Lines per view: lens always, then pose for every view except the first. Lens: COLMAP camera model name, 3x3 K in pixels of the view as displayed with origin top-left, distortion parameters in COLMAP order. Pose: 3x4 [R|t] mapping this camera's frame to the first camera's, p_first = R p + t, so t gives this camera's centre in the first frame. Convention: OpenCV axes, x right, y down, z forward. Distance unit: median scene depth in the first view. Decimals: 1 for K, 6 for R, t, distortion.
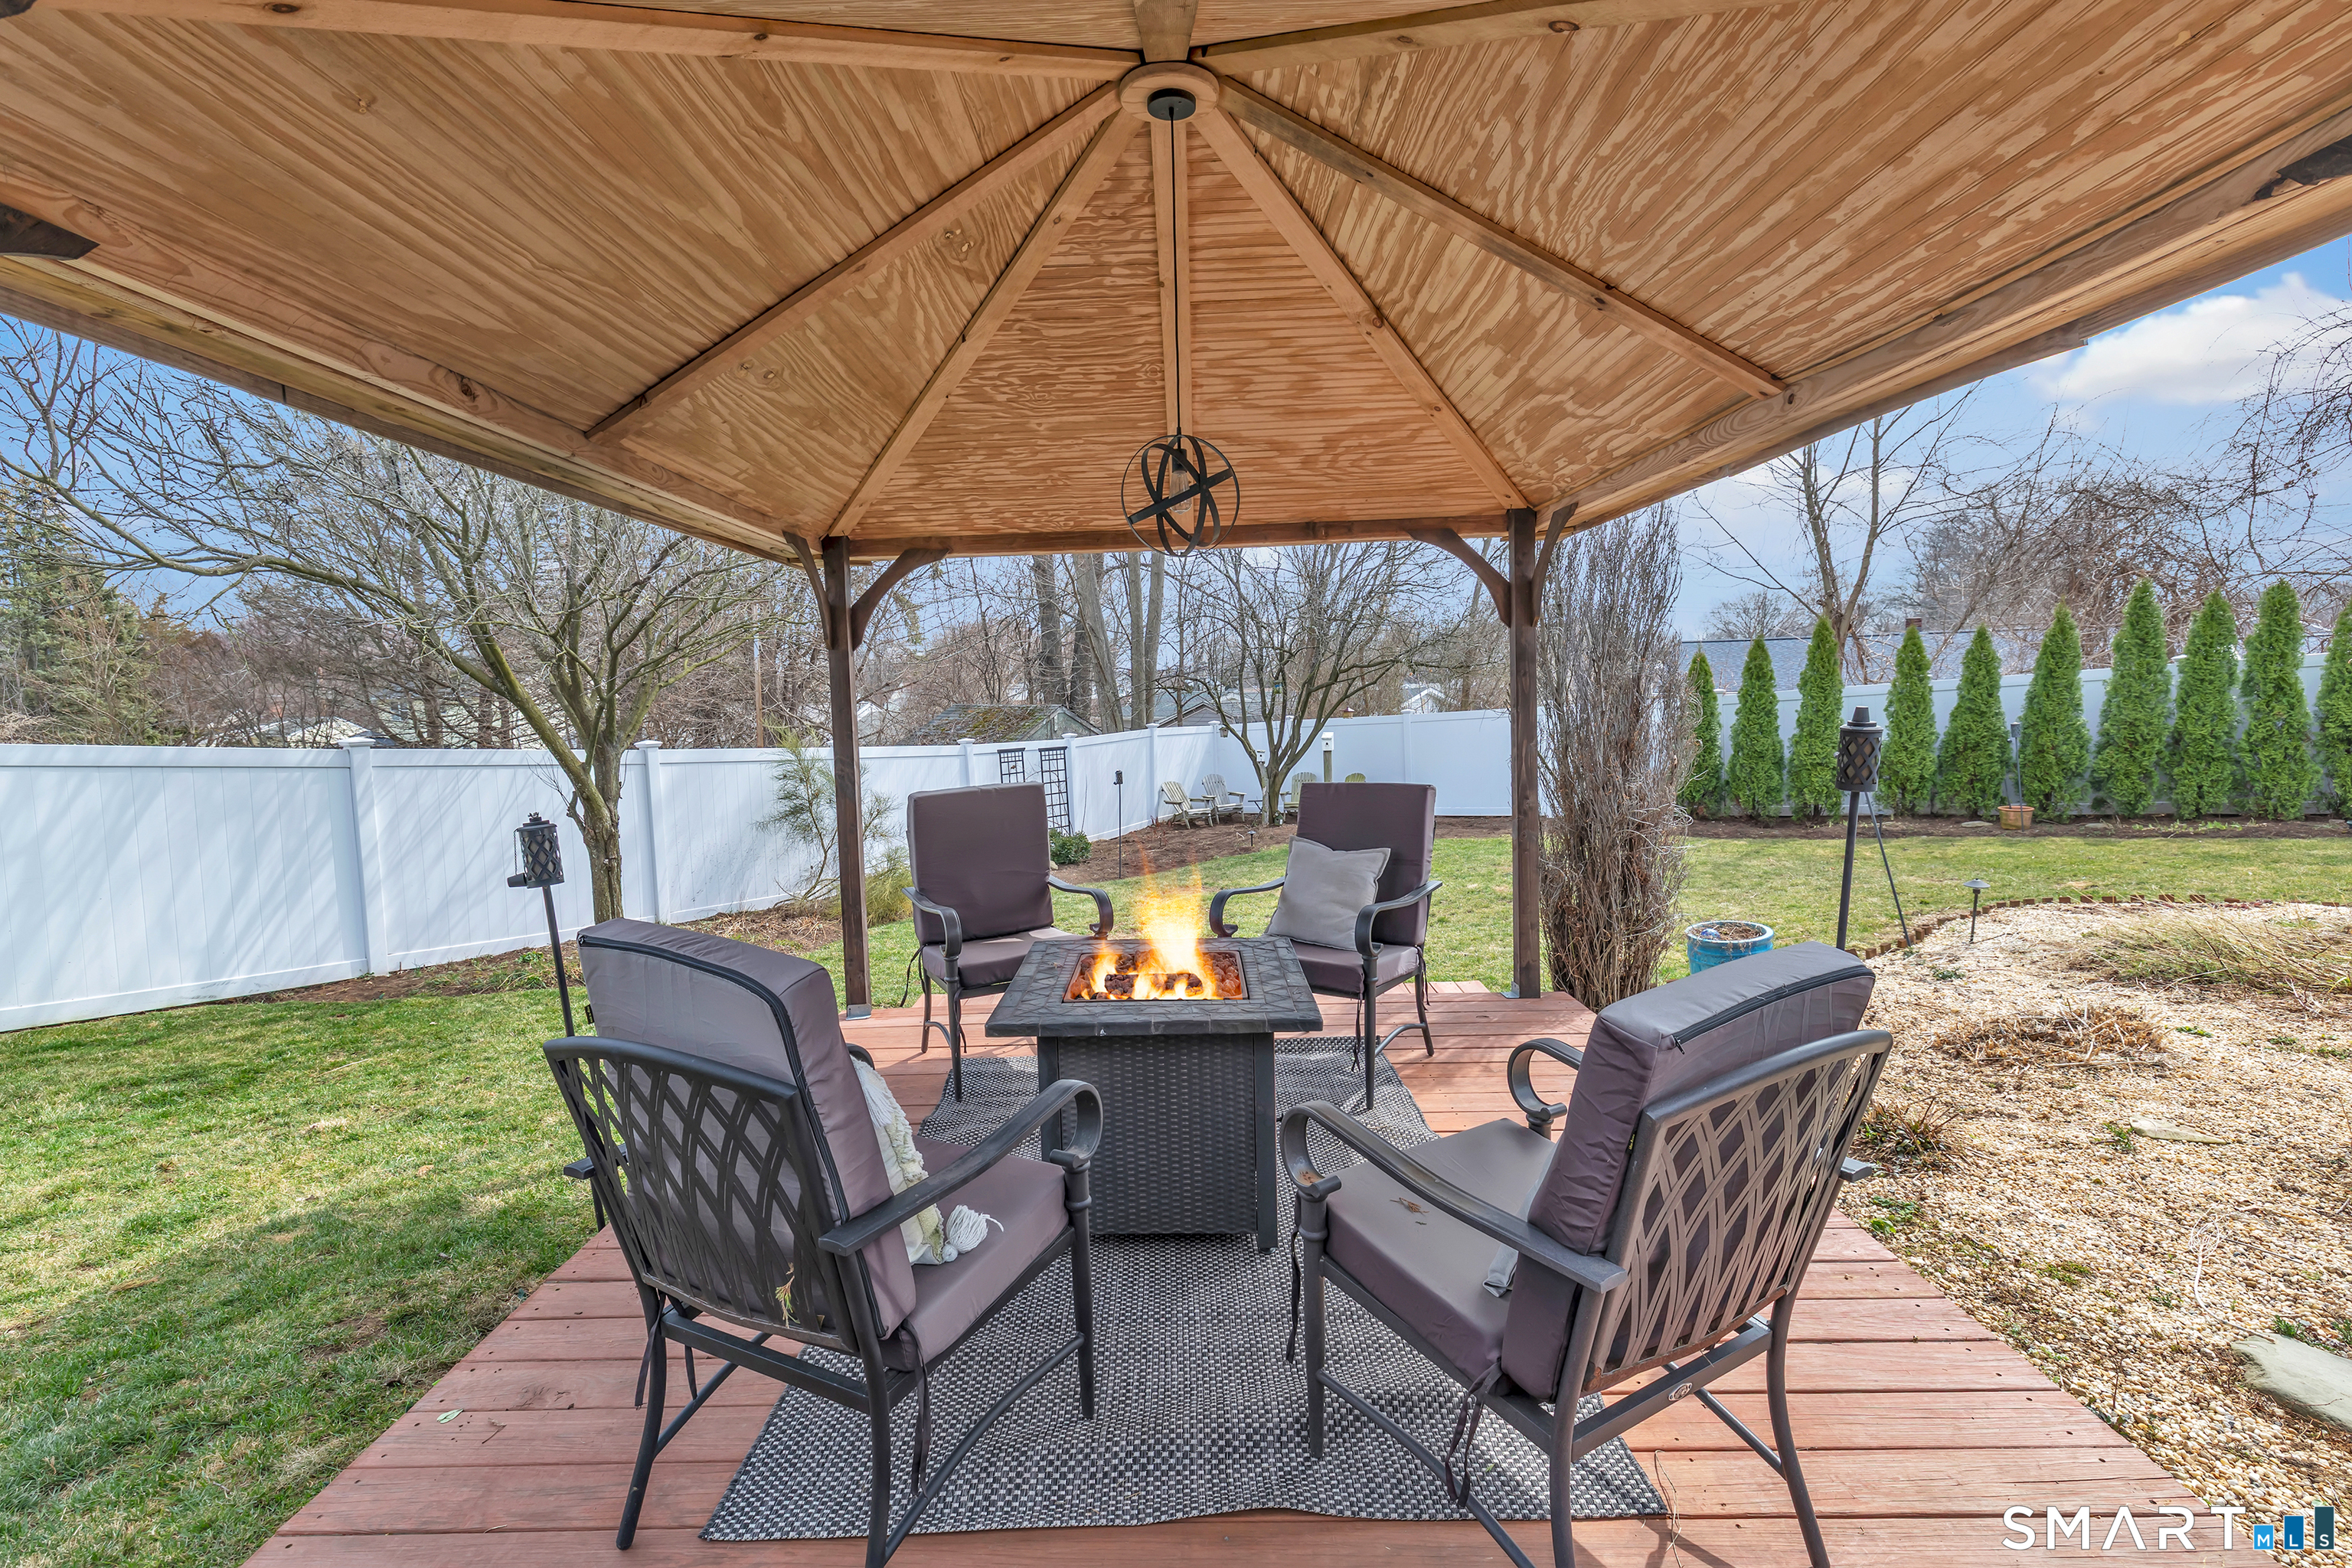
lens RADIAL K [[1013.5, 0, 1175.1], [0, 1013.5, 771.0], [0, 0, 1]] dist [-0.003295, 0.000940]
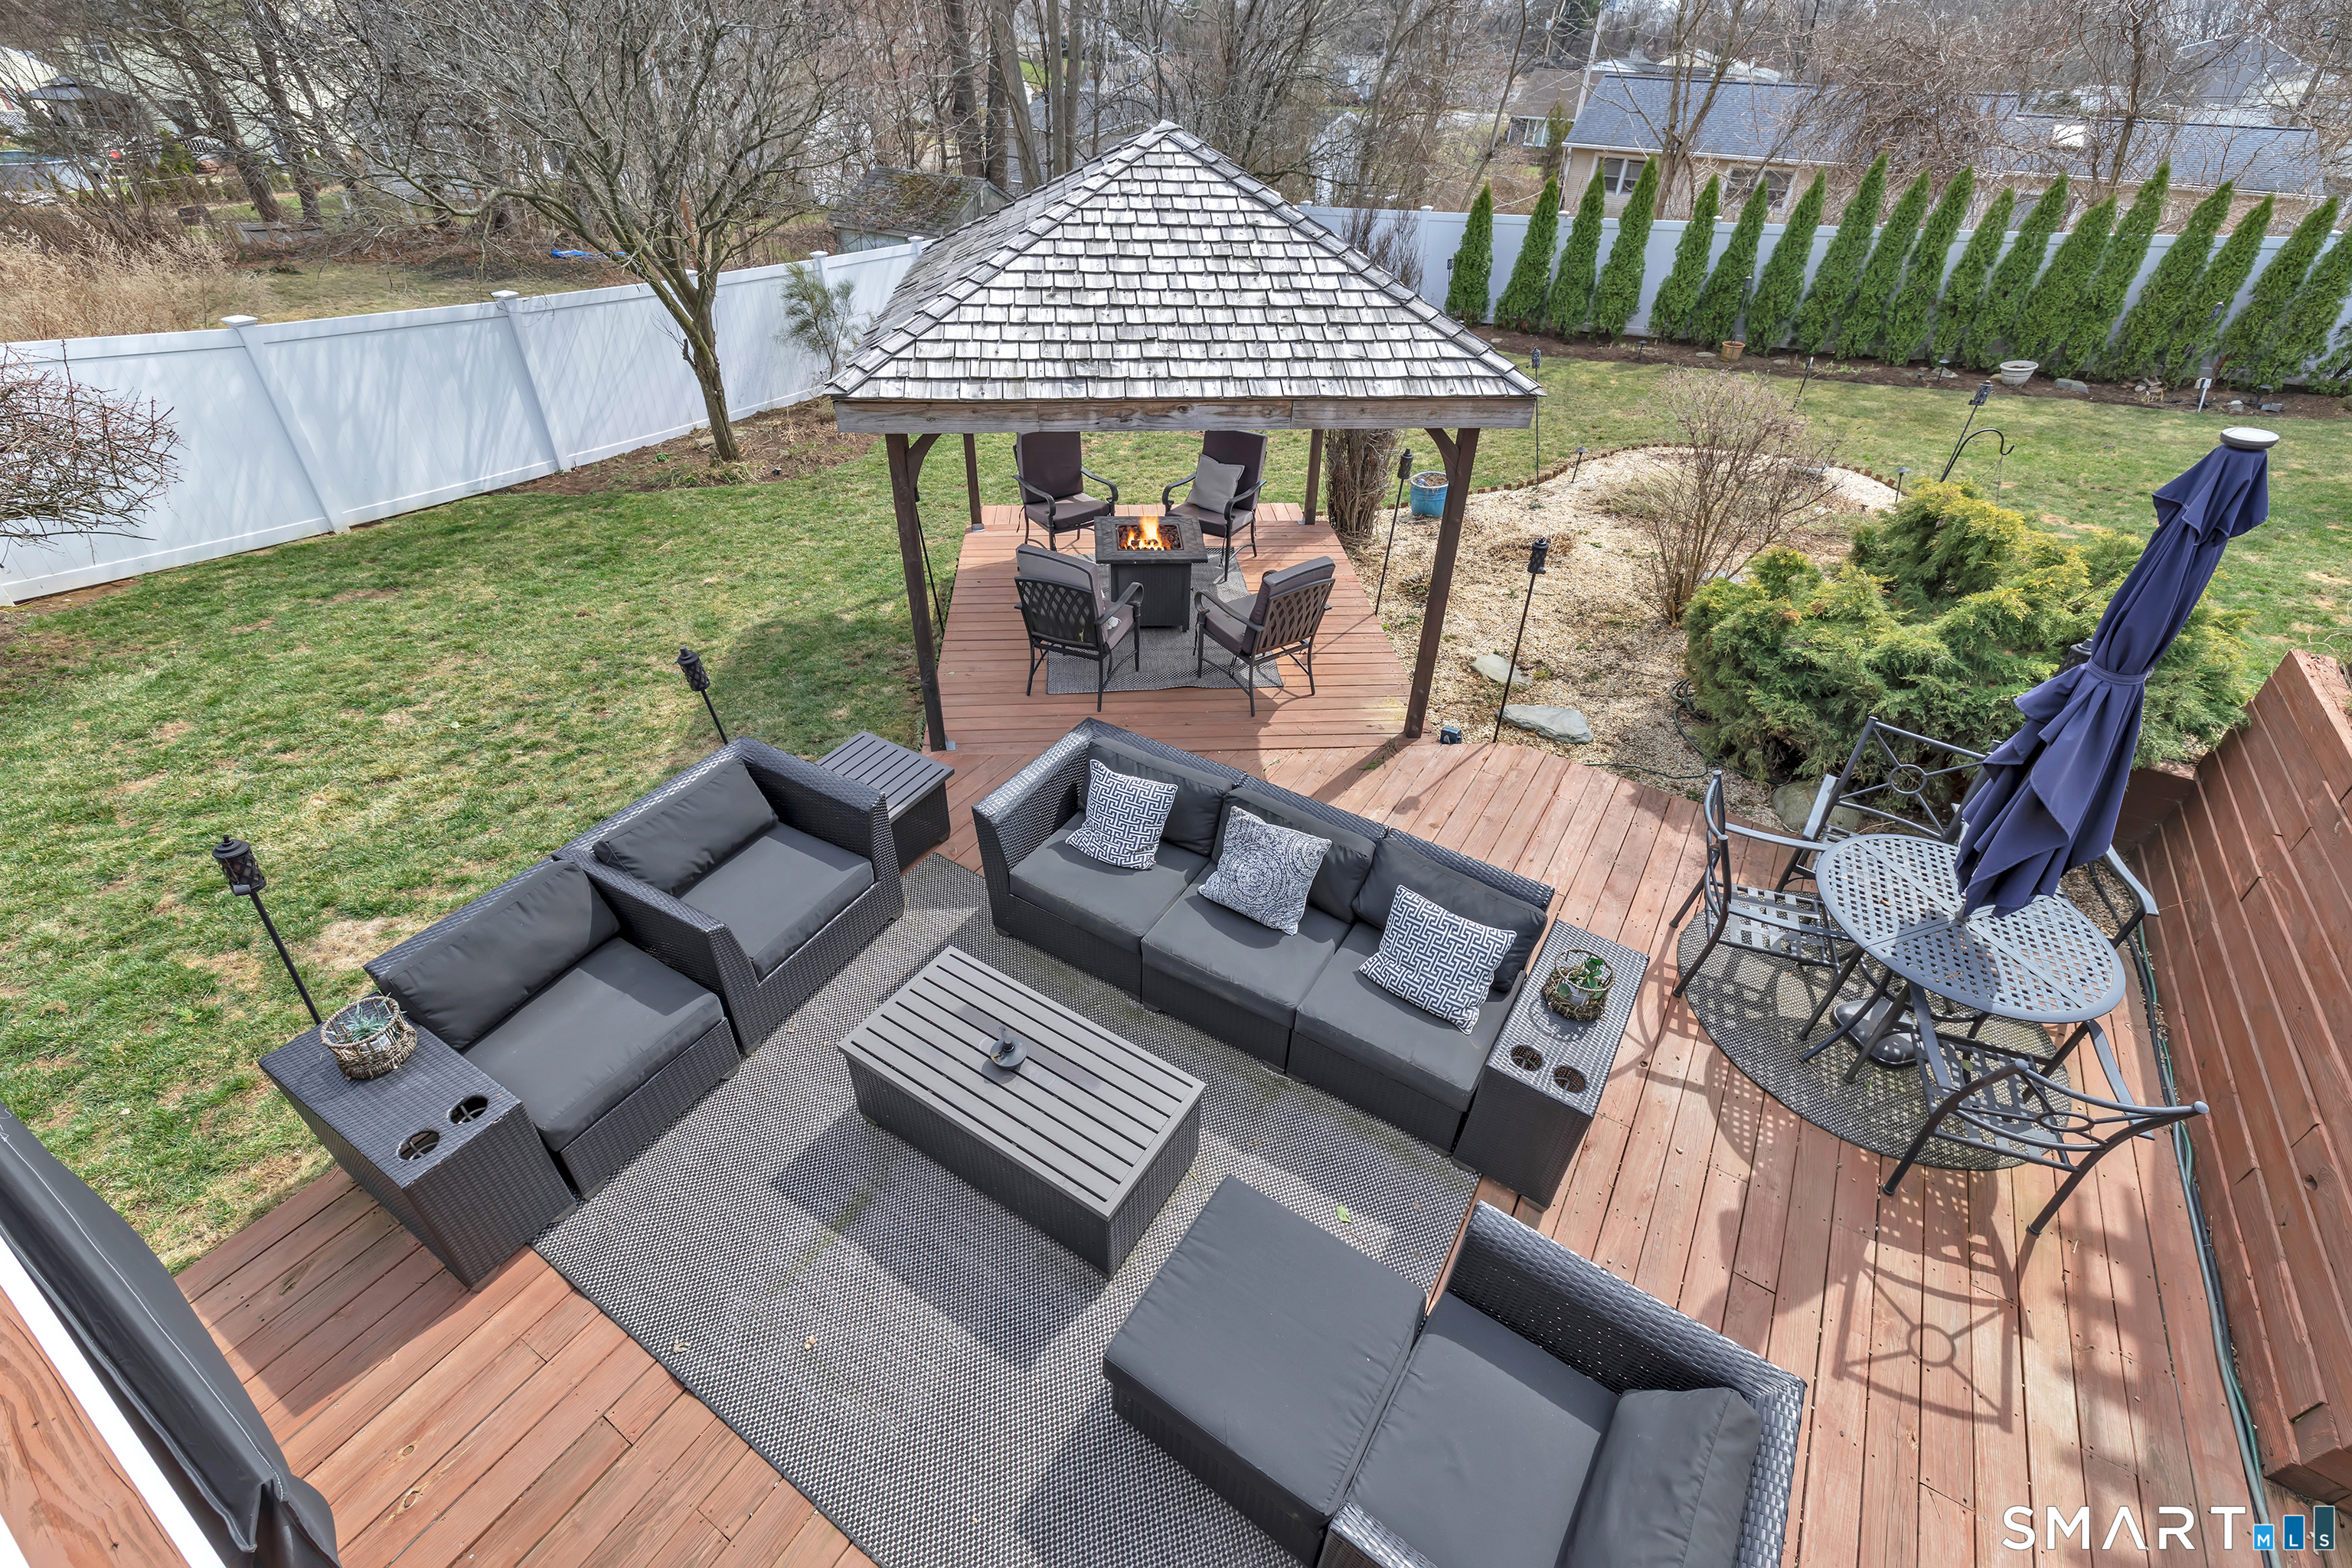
lens RADIAL K [[1037.2, 0, 1153.8], [0, 1037.2, 734.7], [0, 0, 1]] dist [0.000787, 0.000831]
pose [[0.996665, -0.011648, 0.080771, -0.177329], [-0.029720, 0.869983, 0.492186, -0.534160], [-0.076002, -0.492945, 0.866735, -1.257502]]
